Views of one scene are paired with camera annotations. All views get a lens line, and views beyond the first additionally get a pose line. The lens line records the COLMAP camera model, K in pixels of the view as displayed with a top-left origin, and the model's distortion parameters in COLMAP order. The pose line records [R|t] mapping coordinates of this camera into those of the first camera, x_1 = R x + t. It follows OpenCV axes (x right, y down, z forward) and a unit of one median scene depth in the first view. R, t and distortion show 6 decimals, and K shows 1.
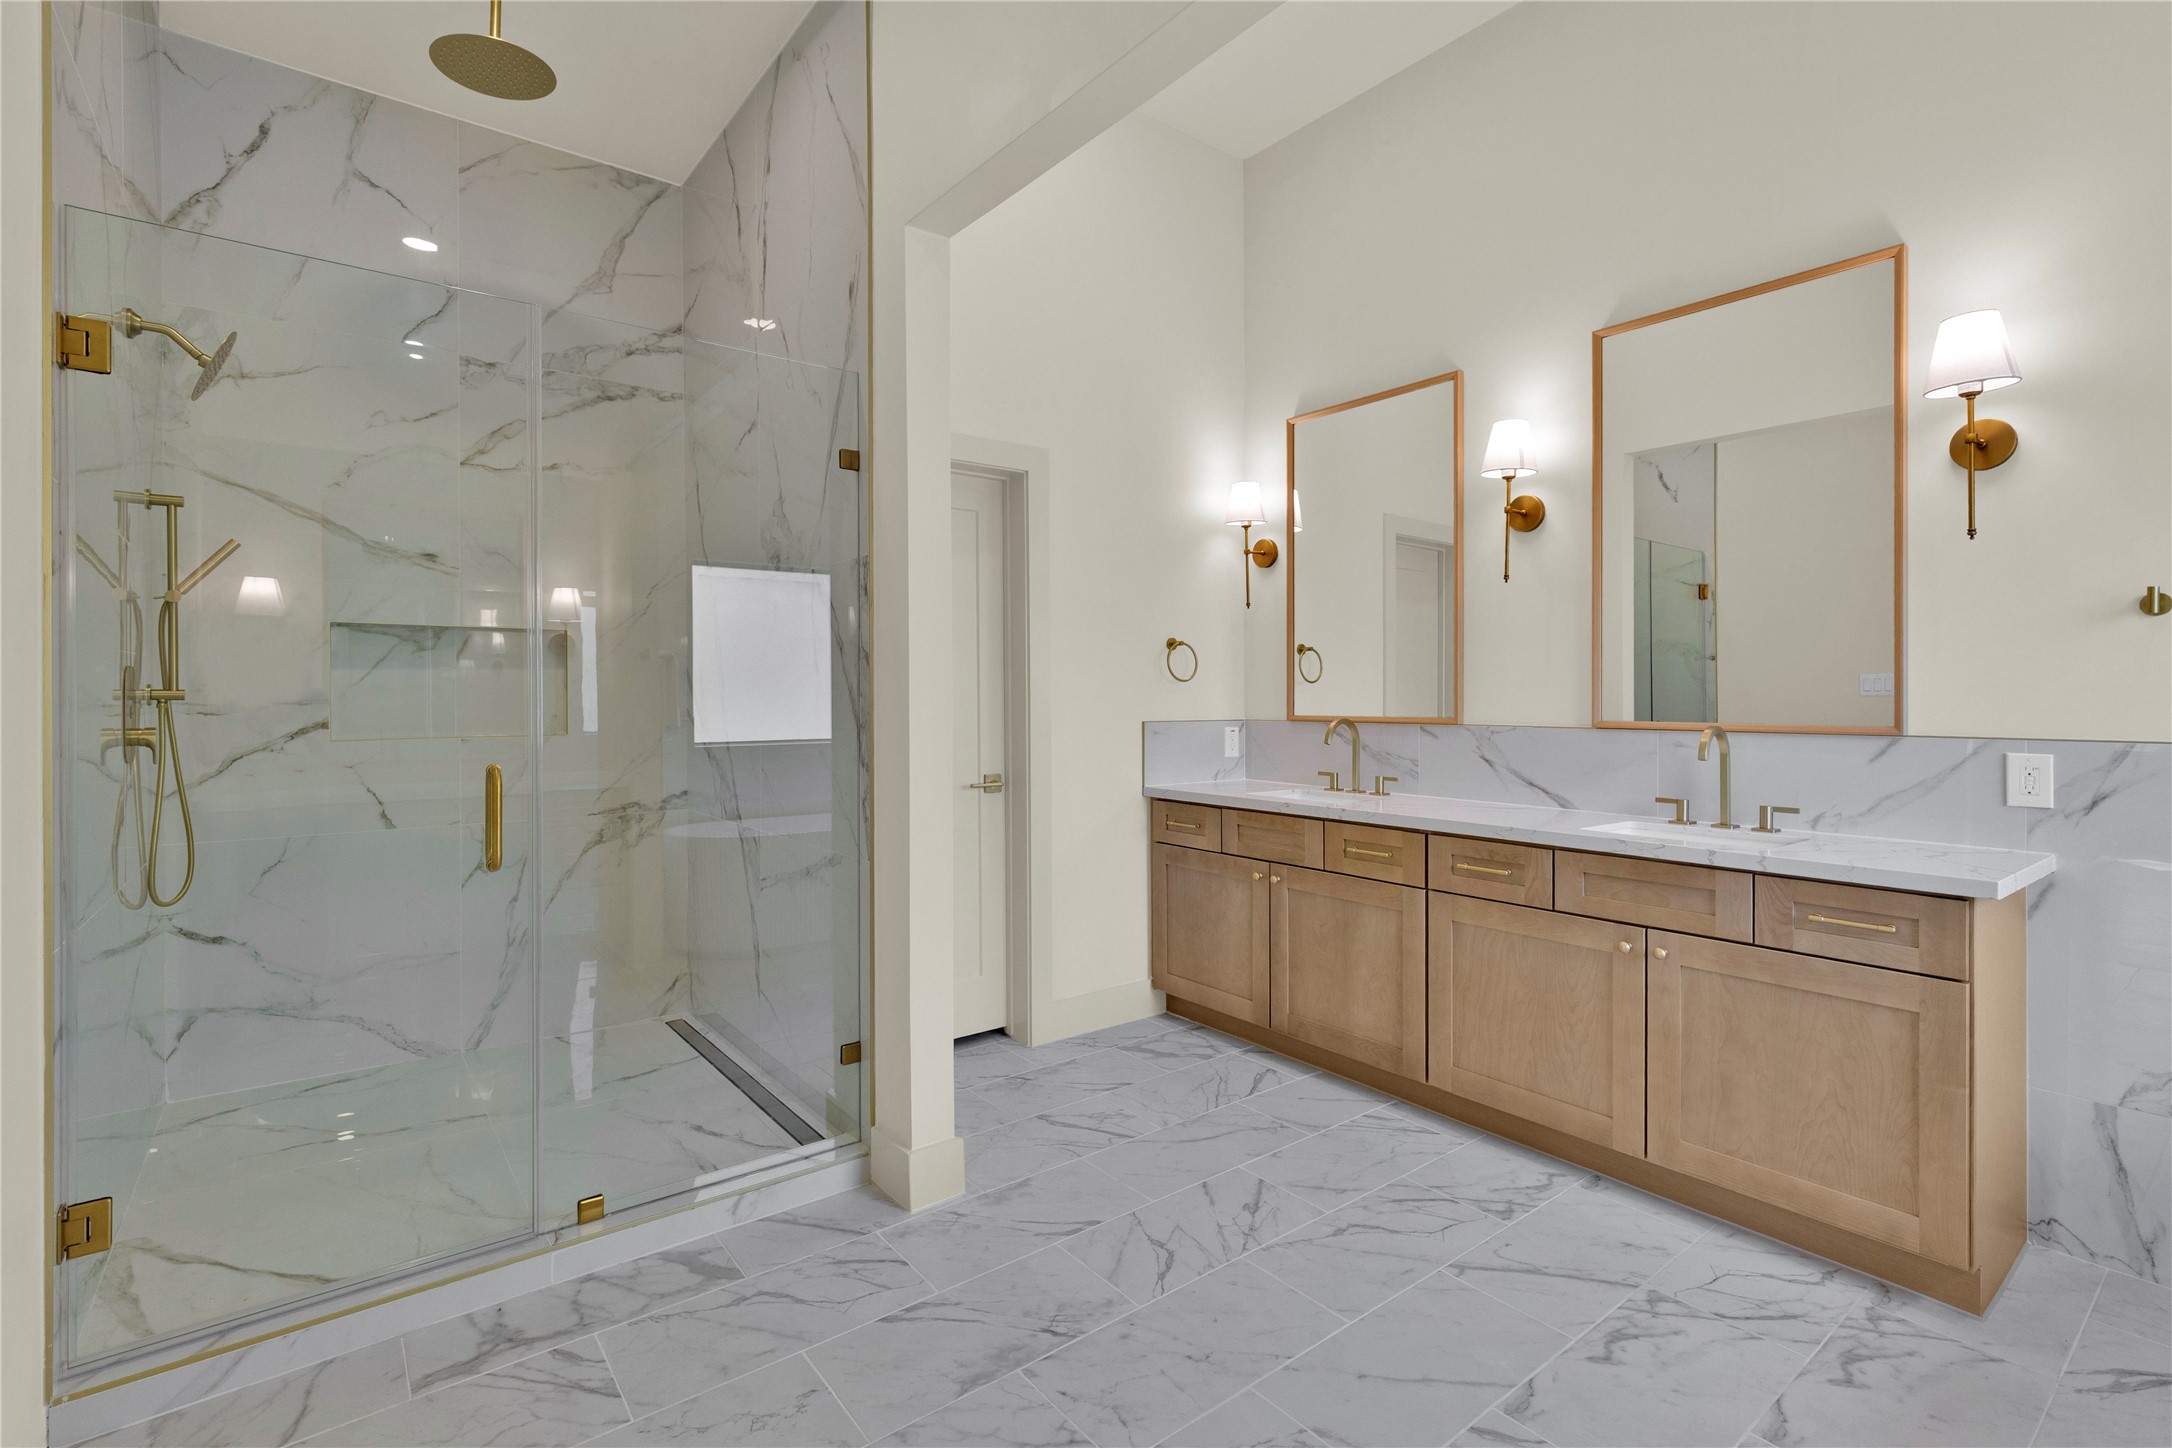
lens RADIAL K [[986.8, 0, 1097.3], [0, 986.8, 700.7], [0, 0, 1]] dist [0.000539, 0.000110]
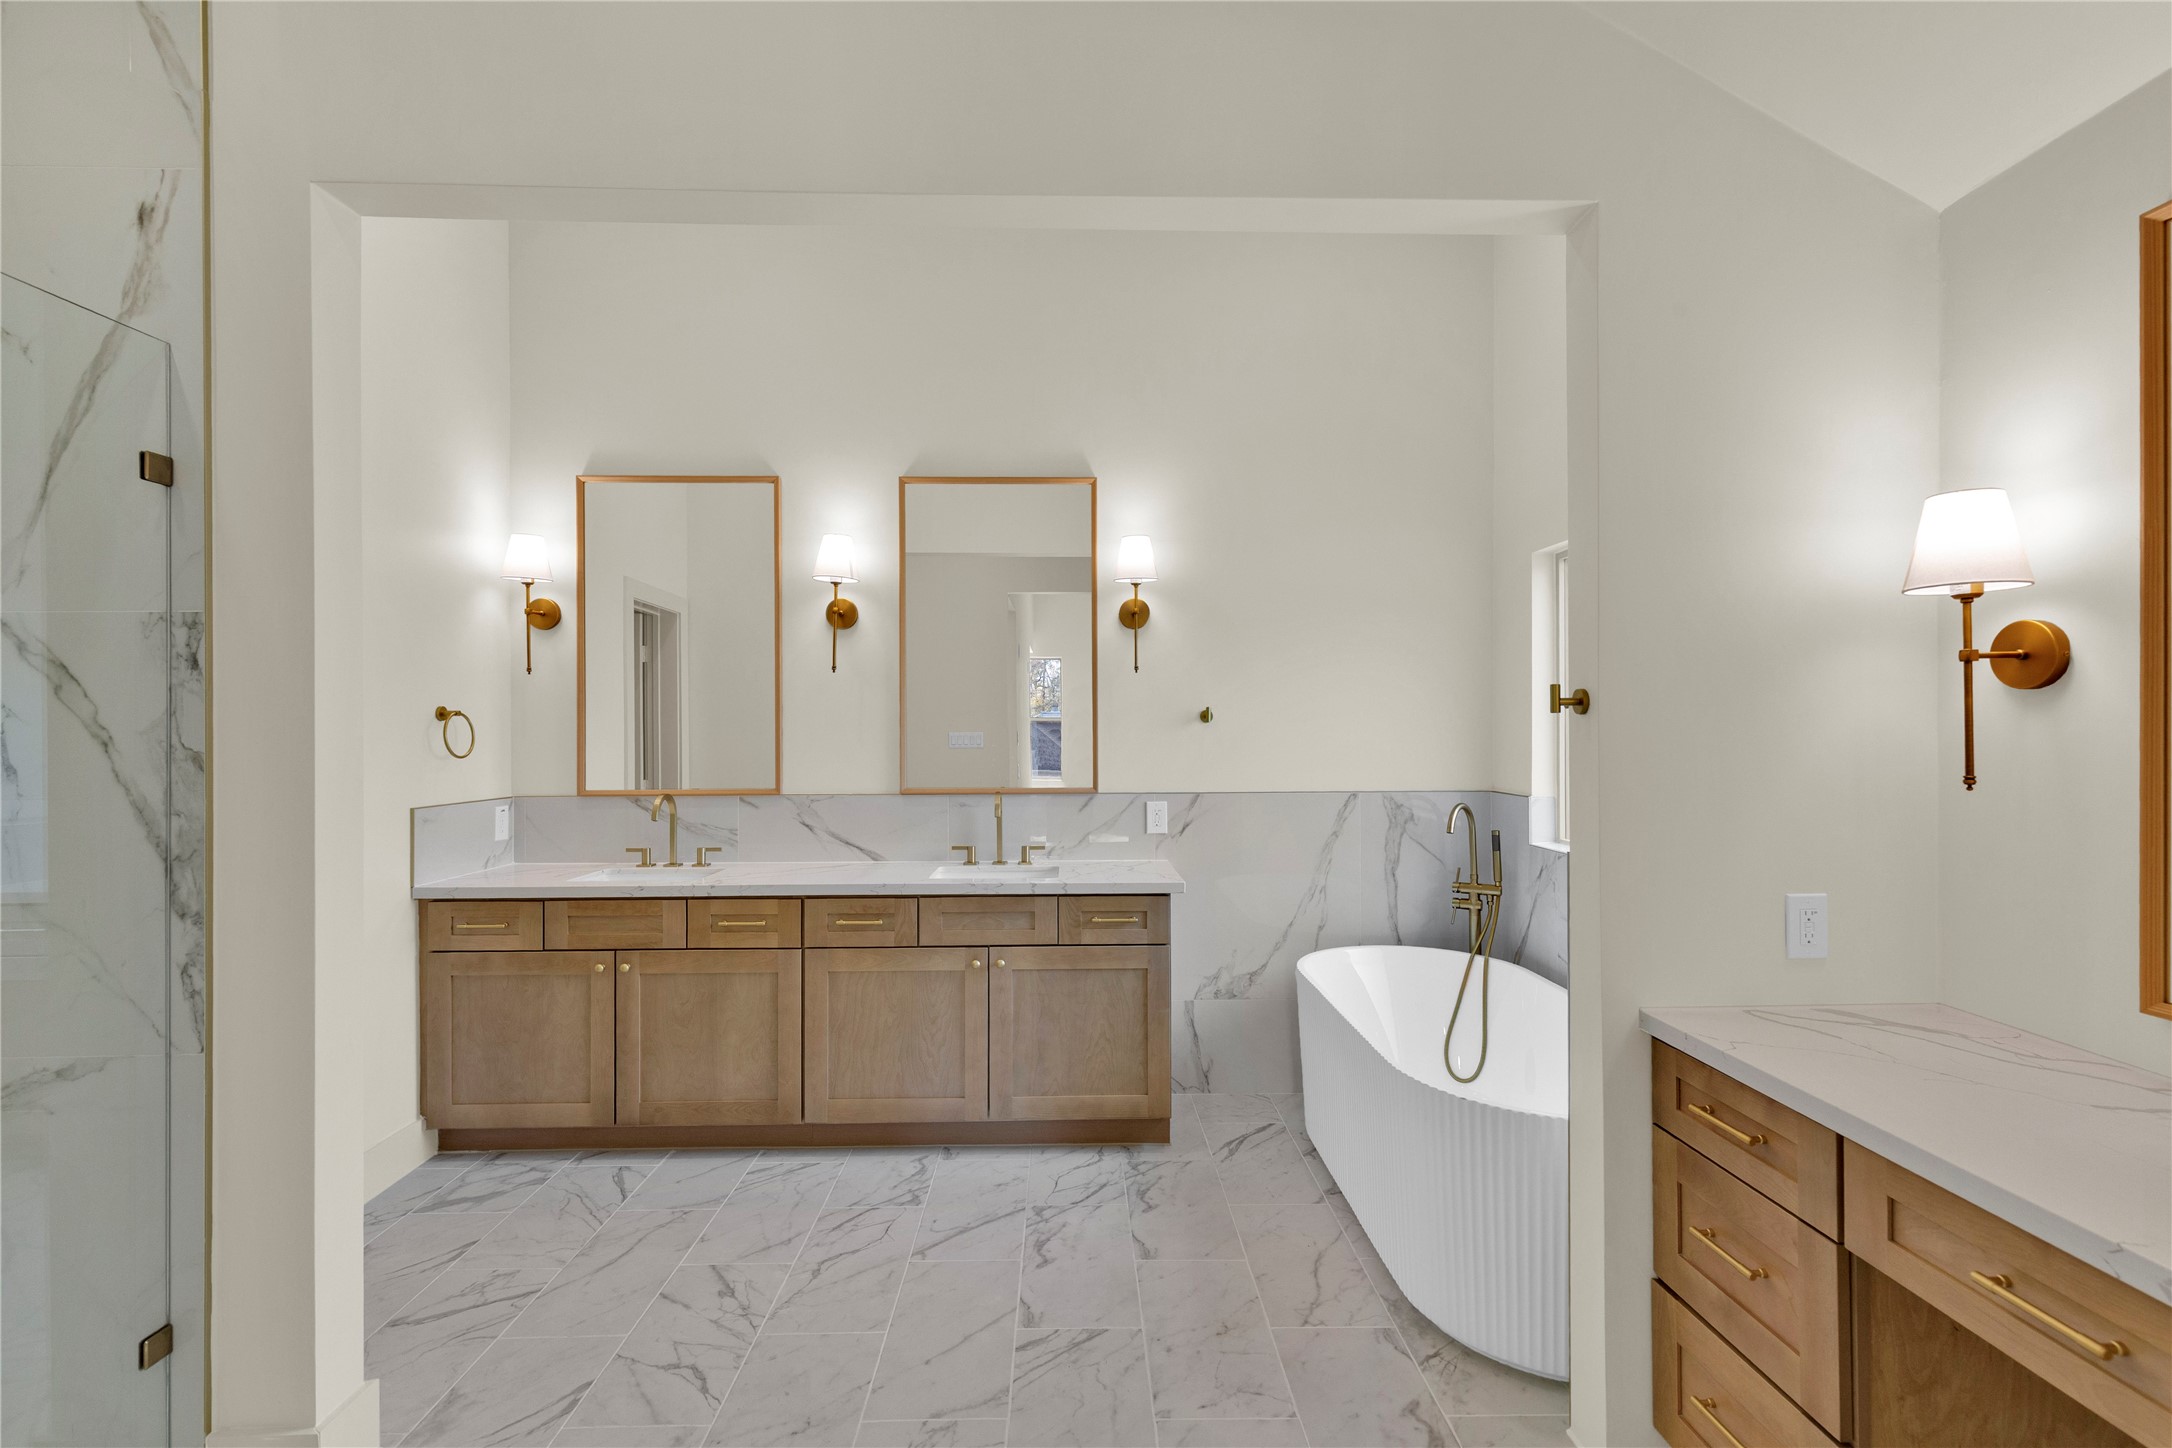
lens RADIAL K [[978.0, 0, 1086.0], [0, 978.0, 724.0], [0, 0, 1]] dist [0.002438, 0.000110]
pose [[0.601228, 0.002389, 0.799074, -0.369852], [0.007562, 0.999934, -0.008680, -0.052419], [-0.799041, 0.011261, 0.601170, 0.077510]]
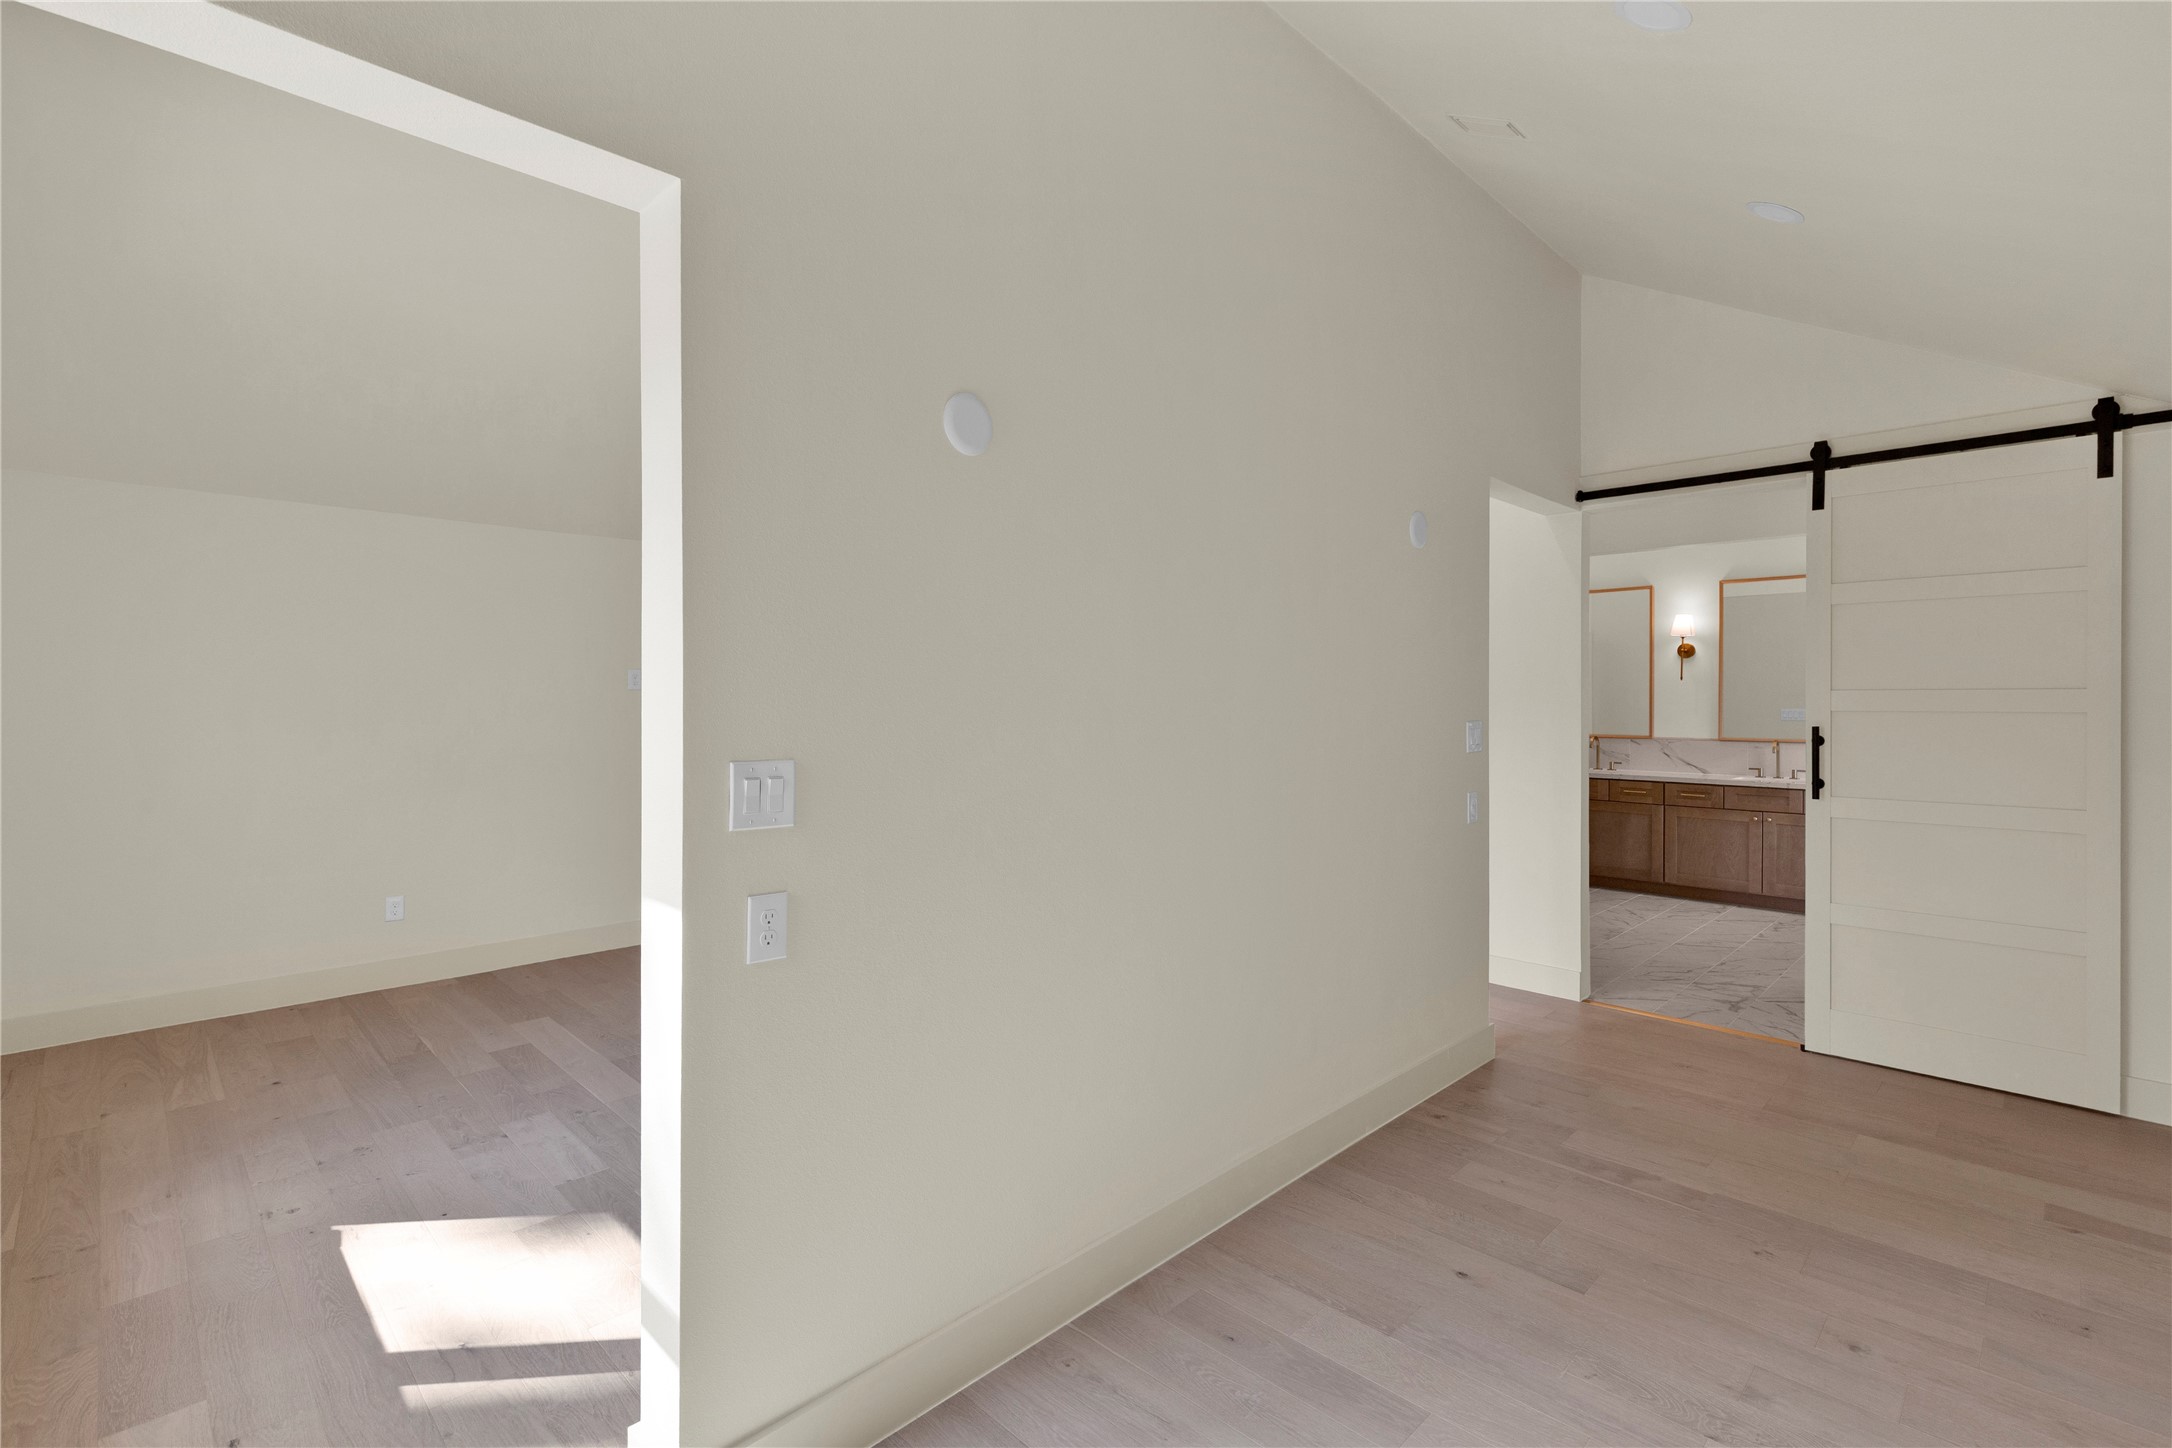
lens RADIAL K [[979.4, 0, 1088.5], [0, 979.4, 700.3], [0, 0, 1]] dist [0.000147, -0.000009]
pose [[0.992985, 0.003687, 0.118181, -1.468214], [-0.003229, 0.999987, -0.004069, -0.062872], [-0.118194, 0.003659, 0.992984, -1.353364]]
